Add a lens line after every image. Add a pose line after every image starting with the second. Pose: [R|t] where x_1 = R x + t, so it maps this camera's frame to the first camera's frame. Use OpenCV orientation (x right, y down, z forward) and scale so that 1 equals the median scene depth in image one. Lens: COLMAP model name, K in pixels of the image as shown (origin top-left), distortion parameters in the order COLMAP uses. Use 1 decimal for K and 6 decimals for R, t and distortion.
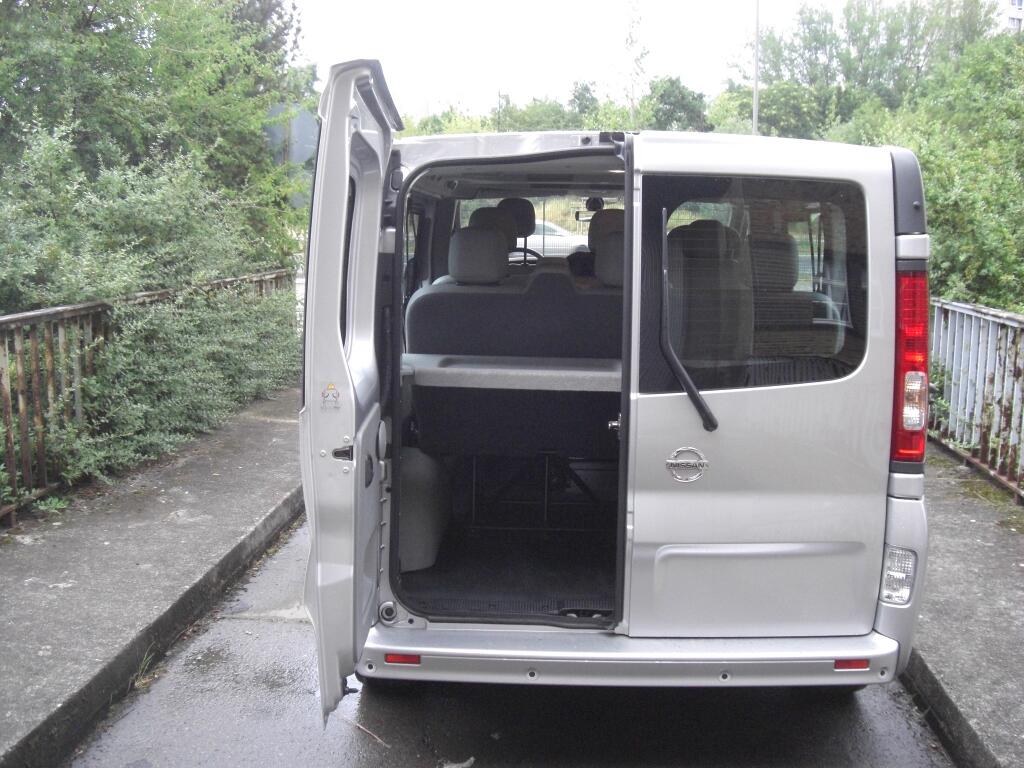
lens RADIAL K [[1086.5, 0, 517.5], [0, 1086.5, 383.5], [0, 0, 1]] dist [-0.204811, 0.172191]
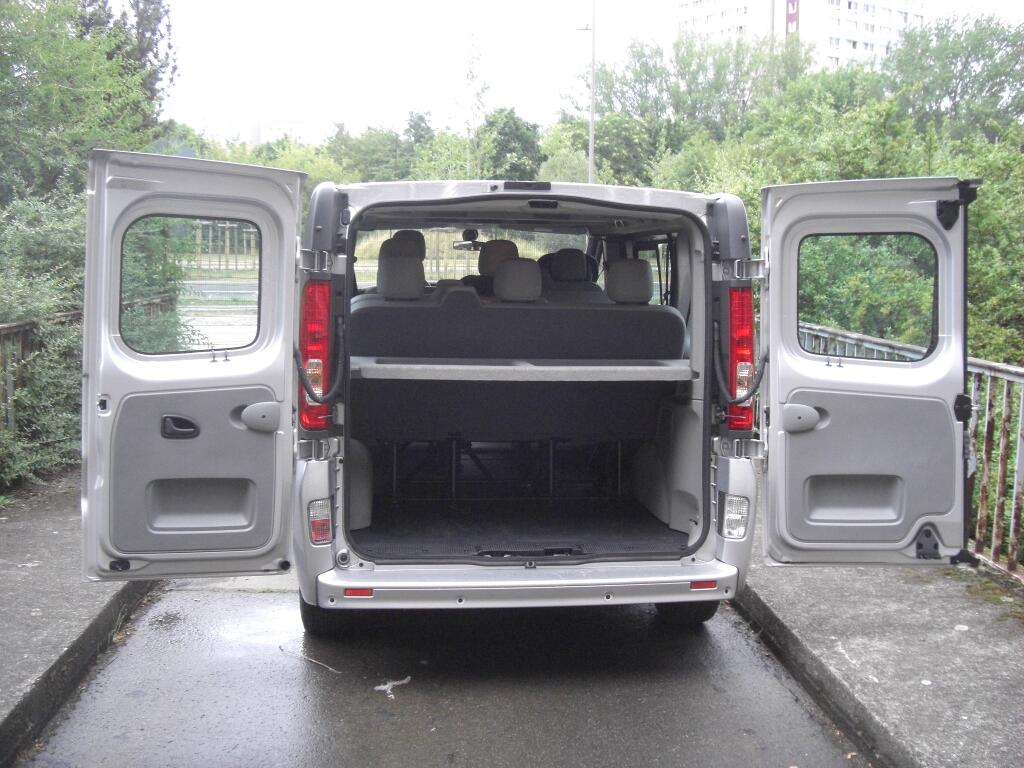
lens RADIAL K [[1086.5, 0, 517.5], [0, 1086.5, 383.5], [0, 0, 1]] dist [-0.204811, 0.172191]
pose [[0.988502, -0.011642, 0.150761, -0.056900], [0.015577, 0.999567, -0.024951, 0.023057], [-0.150405, 0.027013, 0.988255, -0.151505]]
